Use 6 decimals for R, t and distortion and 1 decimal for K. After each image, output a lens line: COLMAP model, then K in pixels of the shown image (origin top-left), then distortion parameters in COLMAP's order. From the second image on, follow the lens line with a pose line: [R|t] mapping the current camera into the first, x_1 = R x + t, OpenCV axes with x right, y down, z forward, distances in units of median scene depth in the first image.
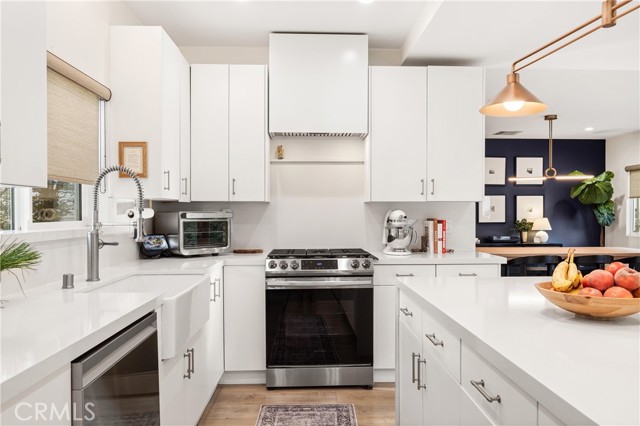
lens RADIAL K [[437.8, 0, 319.1], [0, 437.8, 216.9], [0, 0, 1]] dist [0.005722, 0.003754]
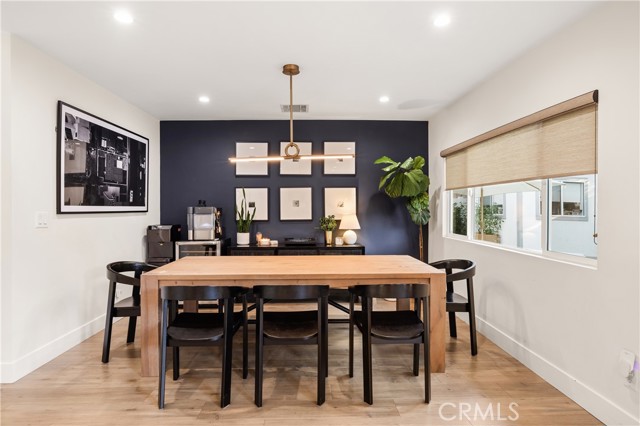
lens RADIAL K [[333.0, 0, 321.0], [0, 333.0, 208.4], [0, 0, 1]] dist [-0.002586, -0.000070]
pose [[0.999885, -0.000164, 0.015161, 0.452322], [0.000224, 0.999992, -0.003945, -0.006798], [-0.015160, 0.003948, 0.999877, 0.381259]]
